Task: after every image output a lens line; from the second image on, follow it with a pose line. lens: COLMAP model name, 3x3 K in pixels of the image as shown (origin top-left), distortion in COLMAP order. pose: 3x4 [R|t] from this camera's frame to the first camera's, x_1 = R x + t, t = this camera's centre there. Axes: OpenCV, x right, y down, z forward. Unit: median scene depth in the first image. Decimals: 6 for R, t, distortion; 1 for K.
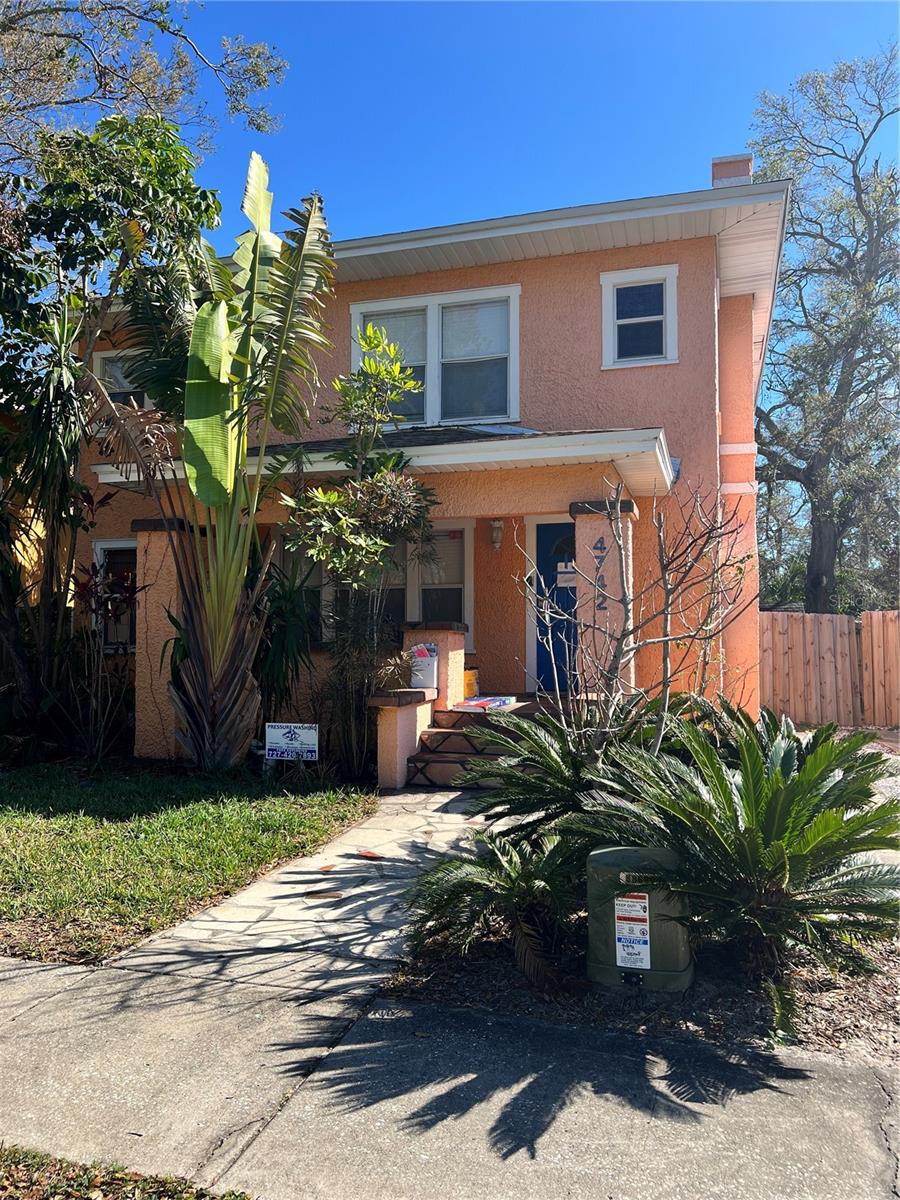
lens RADIAL K [[903.0, 0, 448.9], [0, 903.0, 601.5], [0, 0, 1]] dist [0.036527, -0.032457]
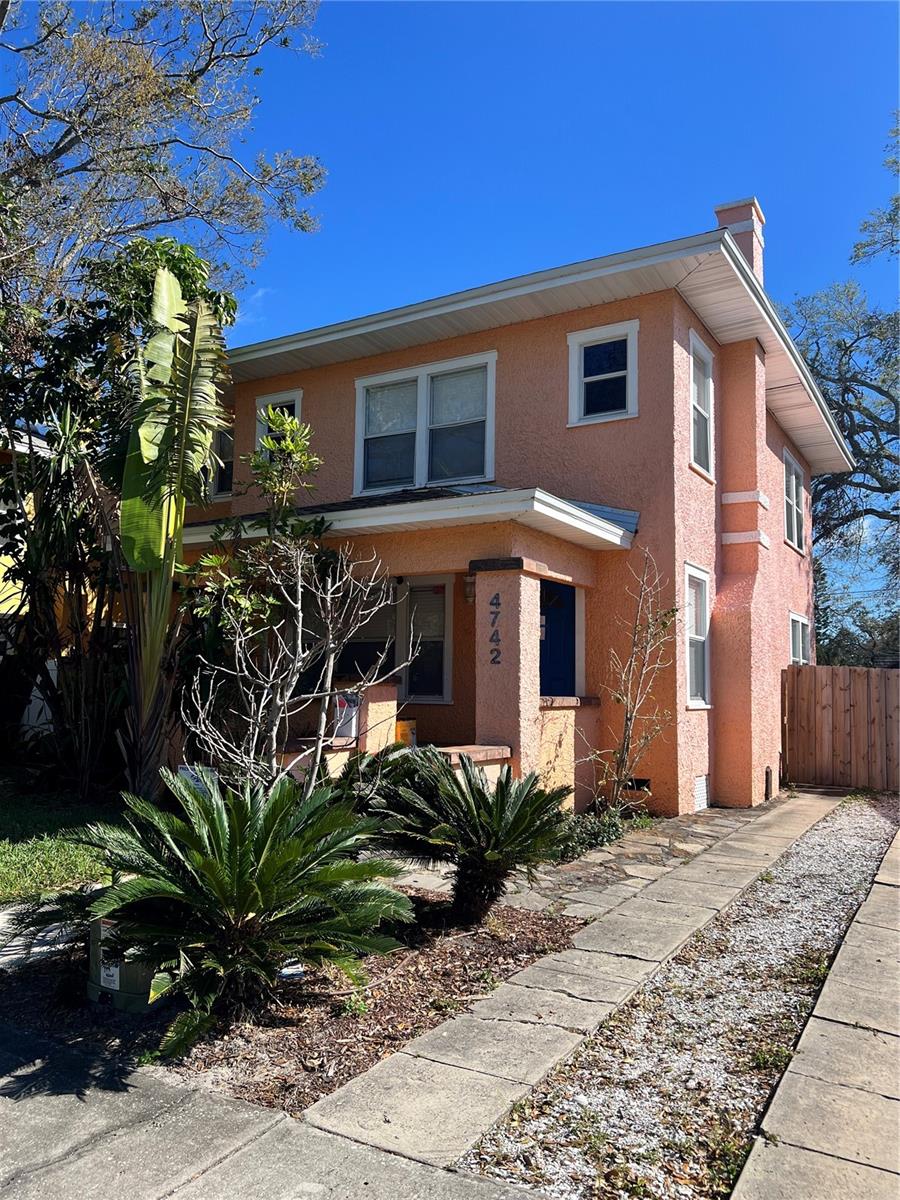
lens RADIAL K [[903.0, 0, 461.6], [0, 903.0, 602.7], [0, 0, 1]] dist [0.036527, -0.032457]
pose [[0.969036, -0.010716, -0.246687, 0.302953], [-0.002393, 0.998603, -0.052778, -0.004959], [0.246908, 0.051734, 0.967657, -0.003021]]
